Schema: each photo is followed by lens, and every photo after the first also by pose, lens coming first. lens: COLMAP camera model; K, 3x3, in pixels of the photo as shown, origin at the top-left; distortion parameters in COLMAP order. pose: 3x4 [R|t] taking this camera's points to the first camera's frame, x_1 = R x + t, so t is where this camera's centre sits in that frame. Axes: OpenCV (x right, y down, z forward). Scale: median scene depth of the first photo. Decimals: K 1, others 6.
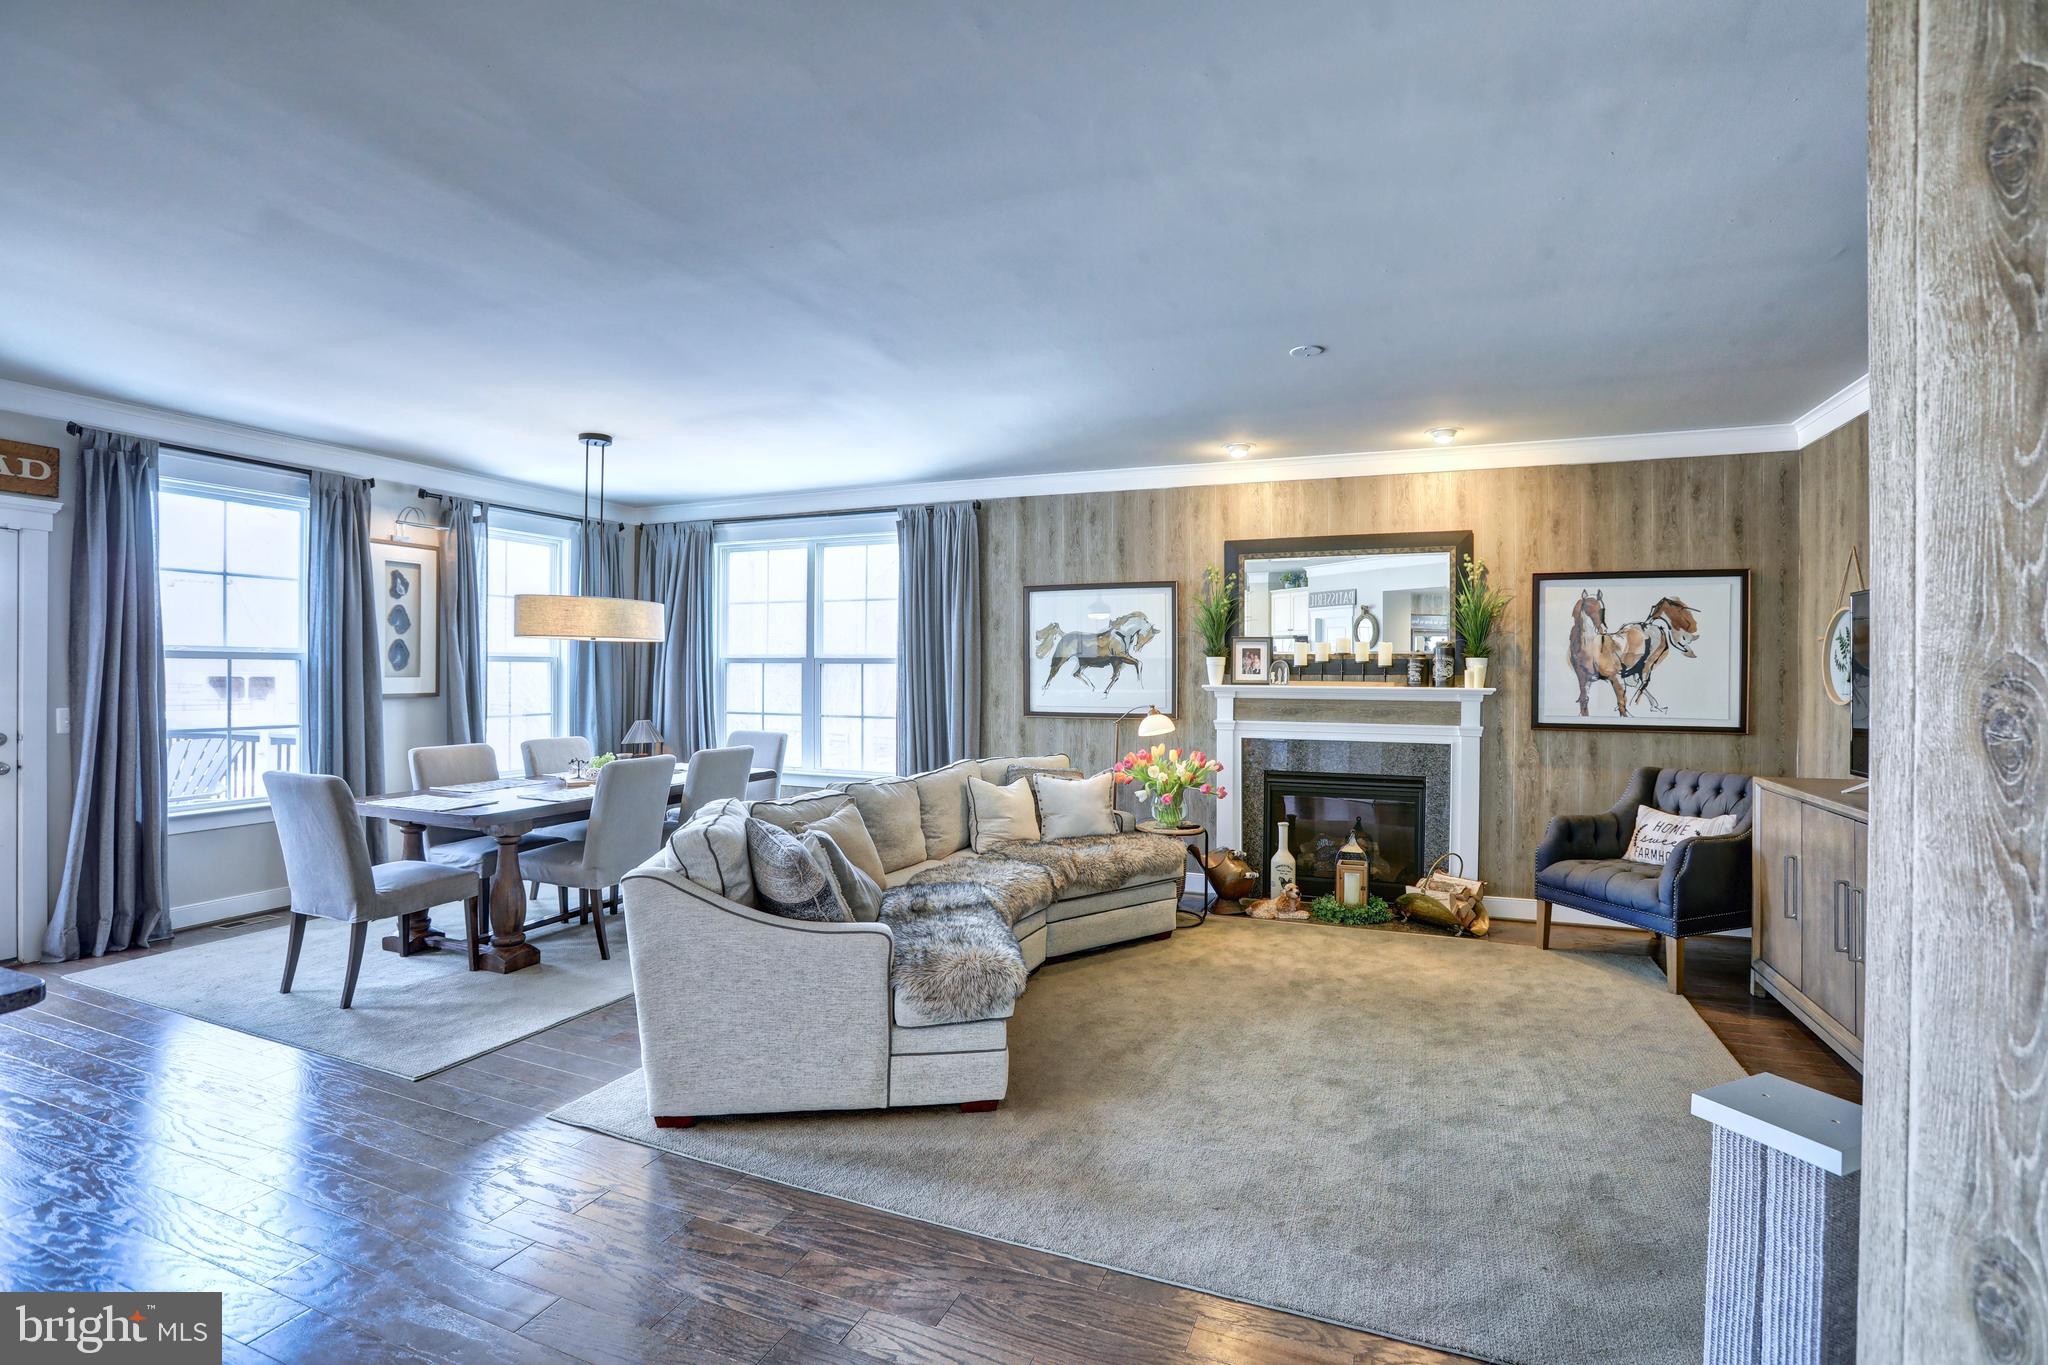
lens RADIAL K [[957.1, 0, 1027.1], [0, 957.1, 679.2], [0, 0, 1]] dist [-0.084900, 0.039628]
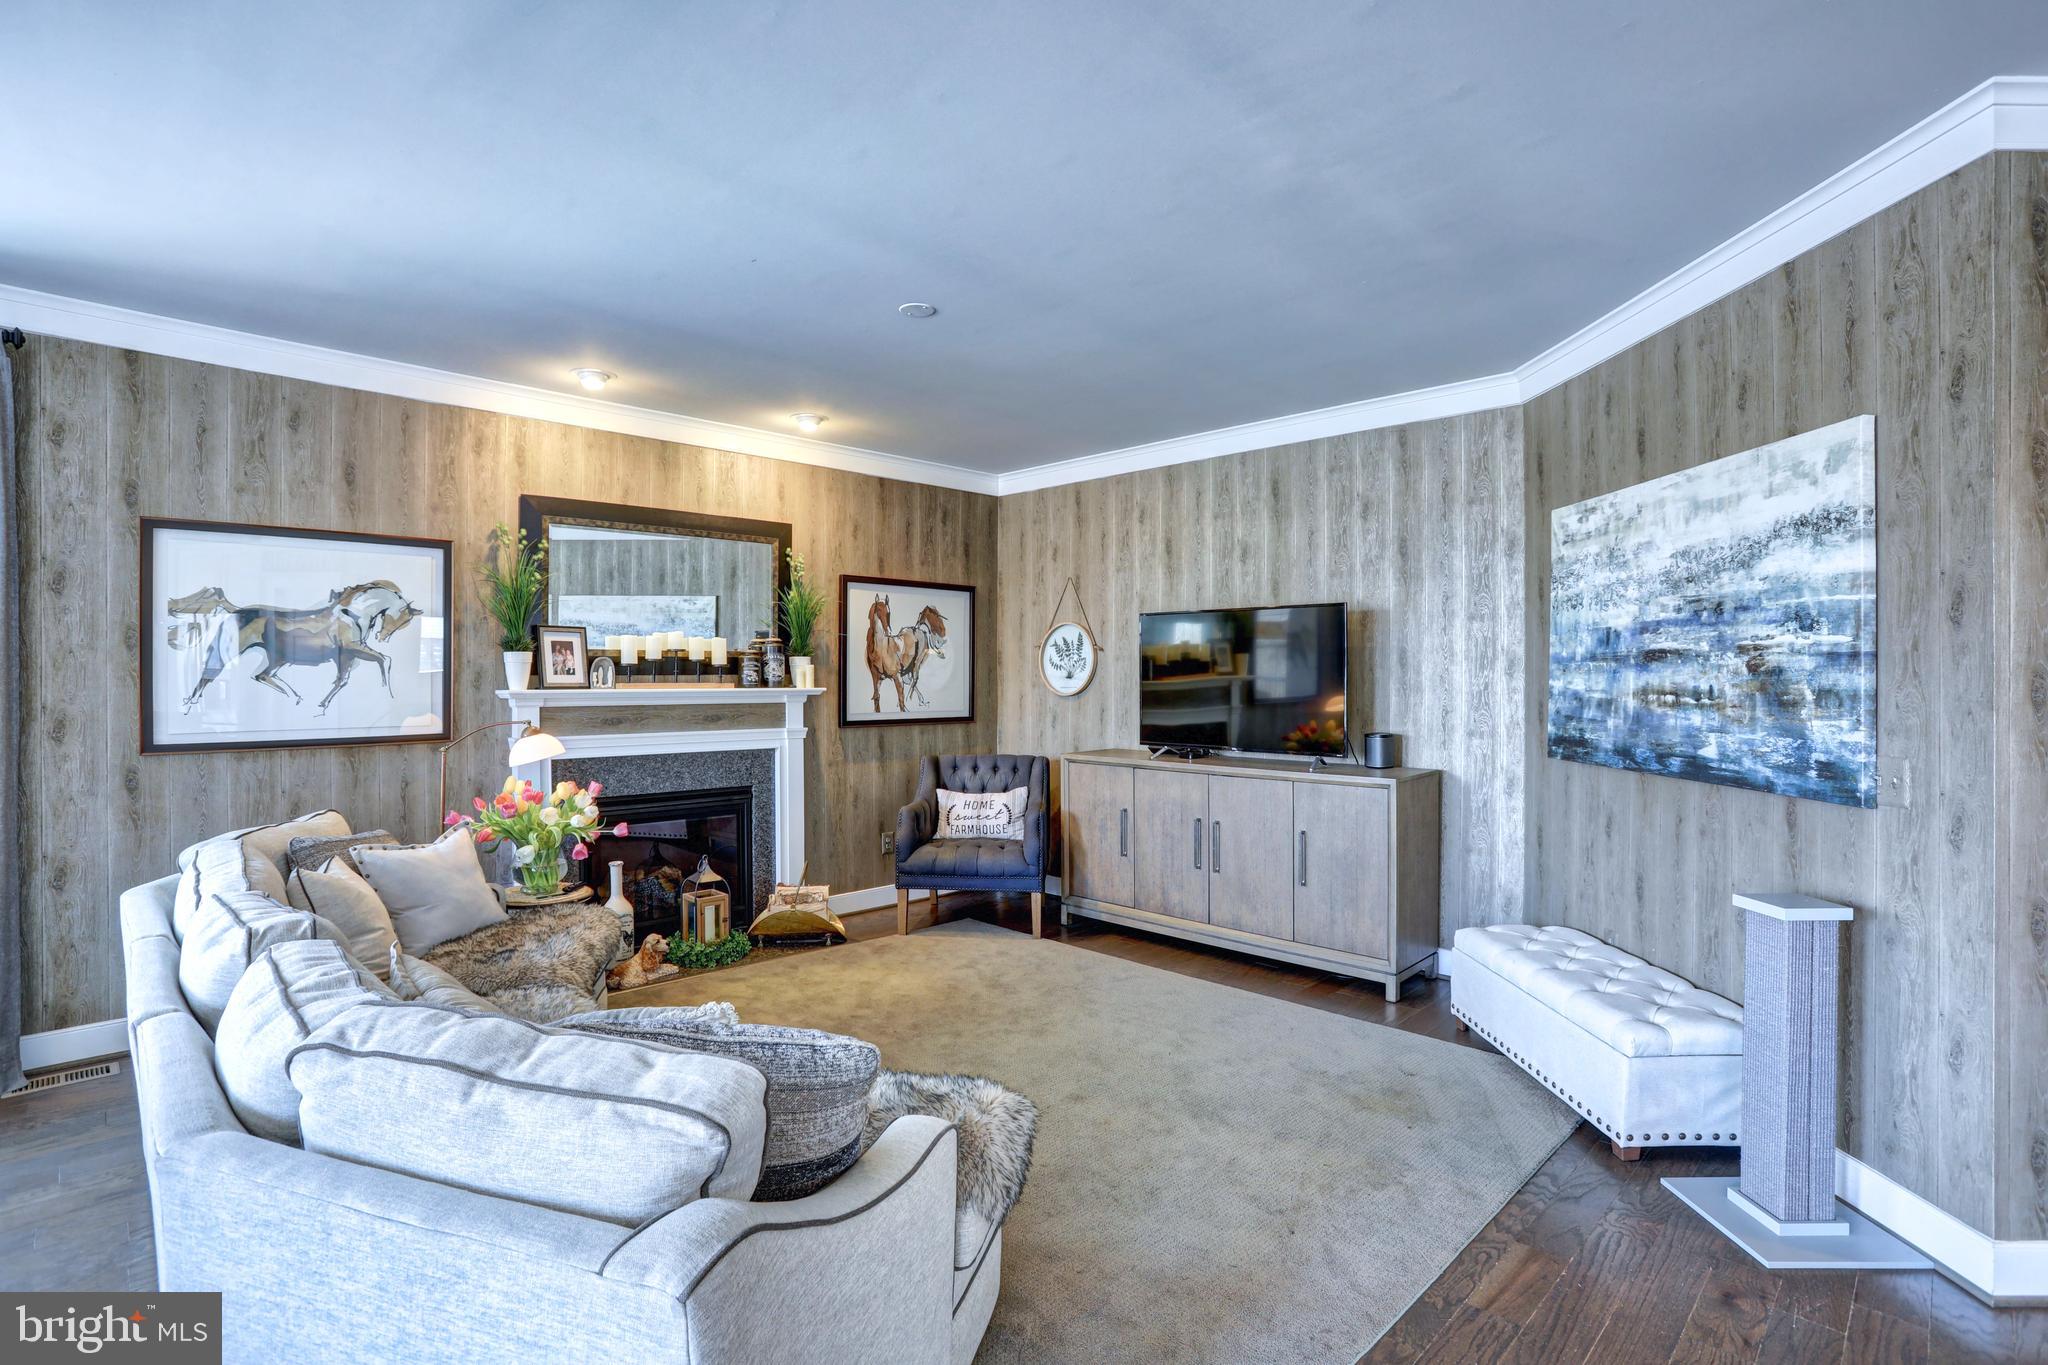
lens RADIAL K [[986.0, 0, 1028.6], [0, 986.0, 677.0], [0, 0, 1]] dist [-0.087956, 0.037163]
pose [[0.385436, -0.006898, 0.922709, -0.369029], [0.008596, 0.999956, 0.003885, -0.003822], [-0.922694, 0.006434, 0.385478, 0.399969]]
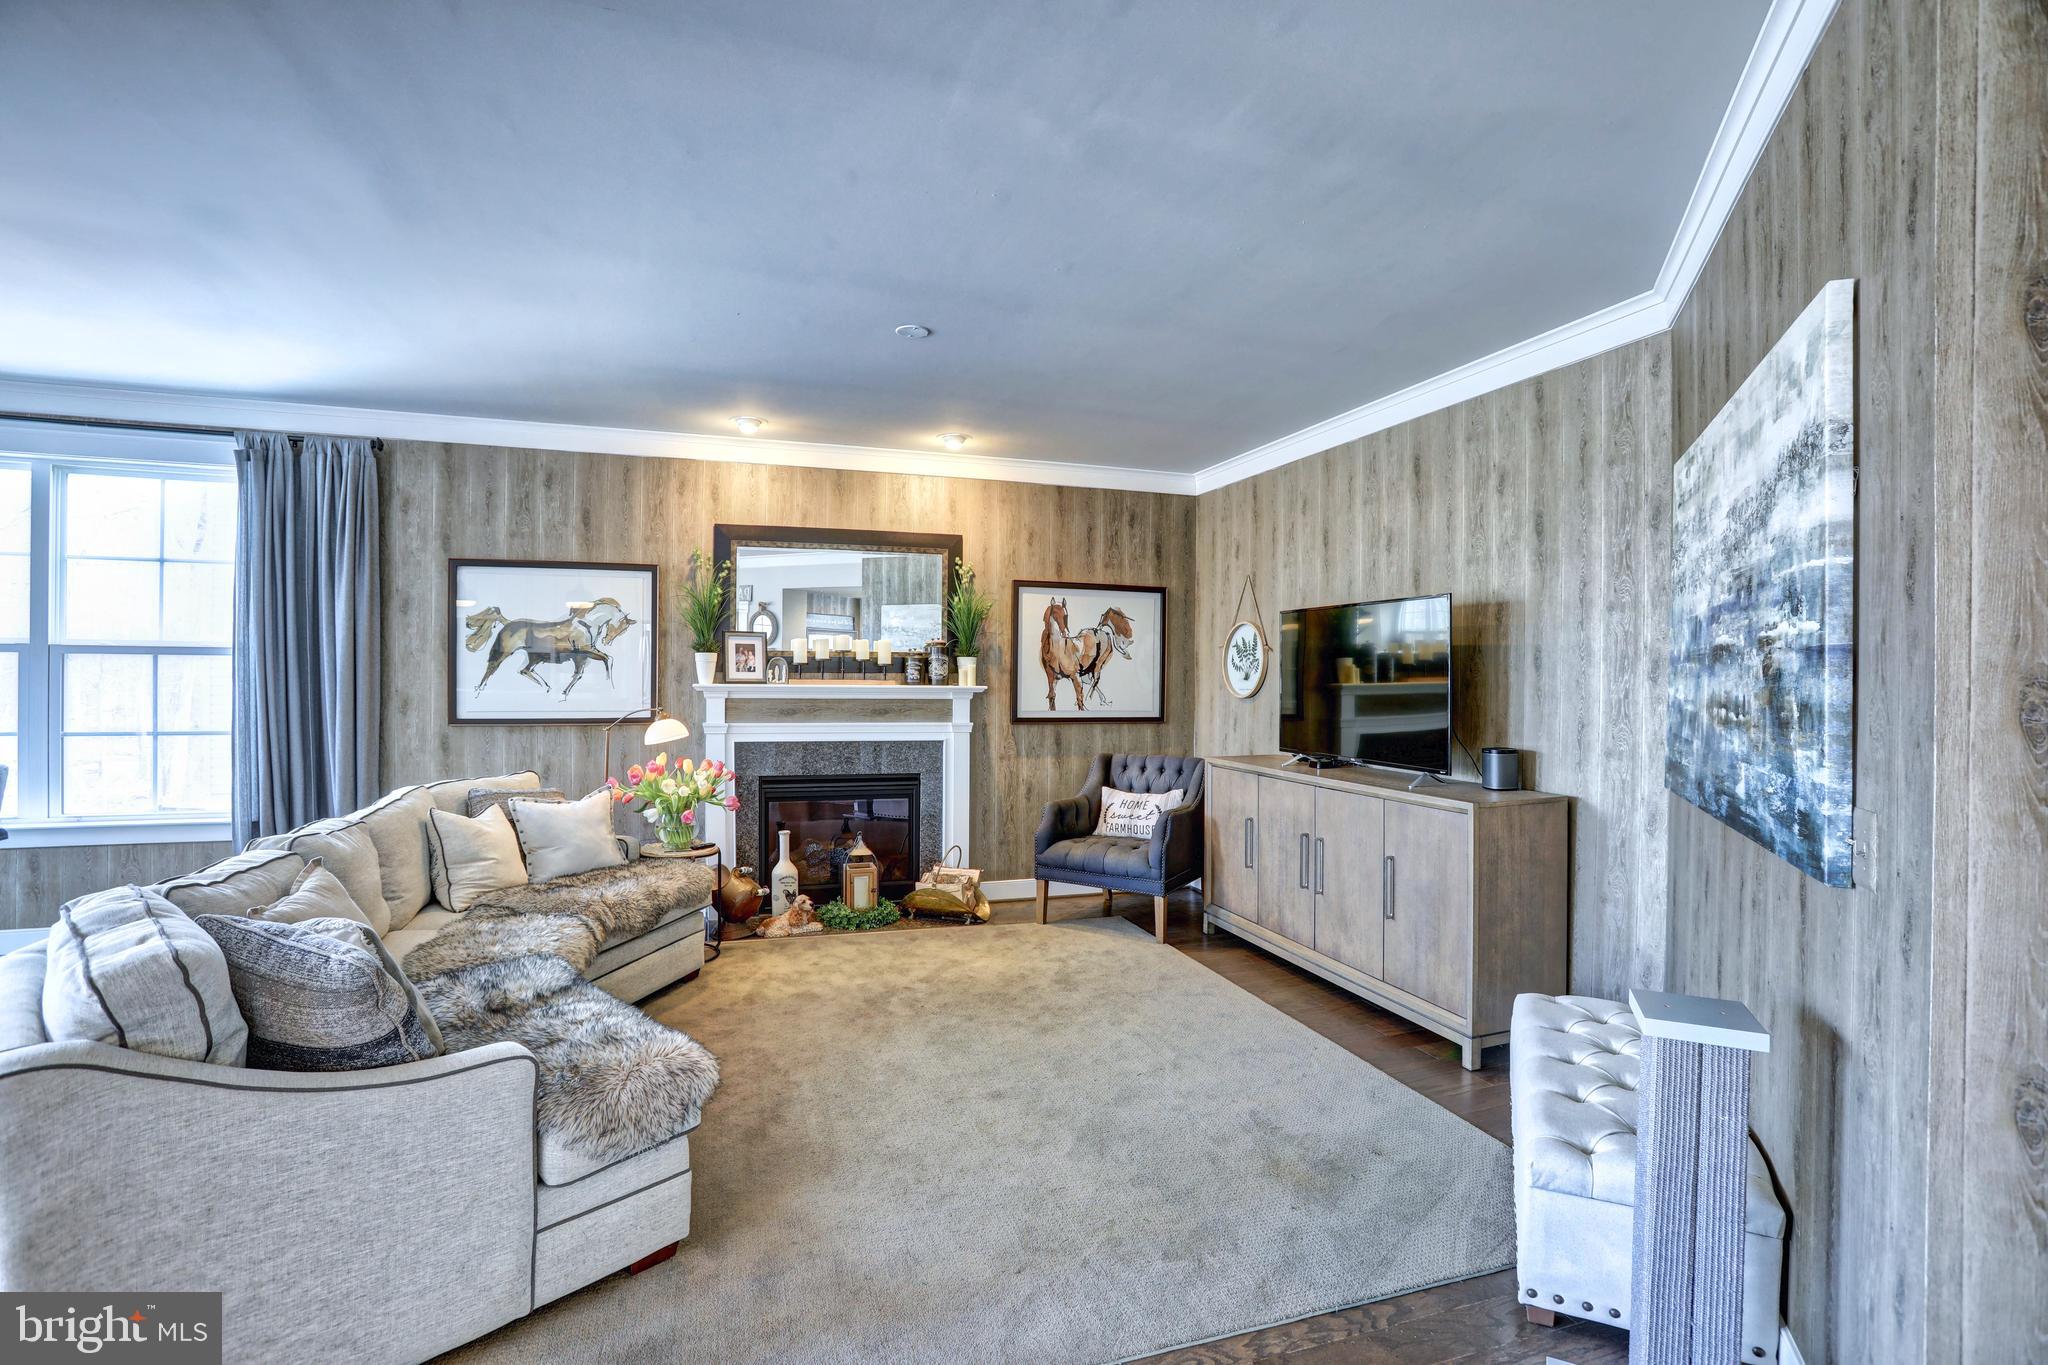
lens RADIAL K [[957.1, 0, 1027.1], [0, 957.1, 679.2], [0, 0, 1]] dist [-0.084900, 0.039628]
pose [[0.758700, -0.001446, 0.651439, -0.170531], [-0.000206, 0.999997, 0.002461, -0.000877], [-0.651441, -0.002002, 0.758697, 0.146618]]
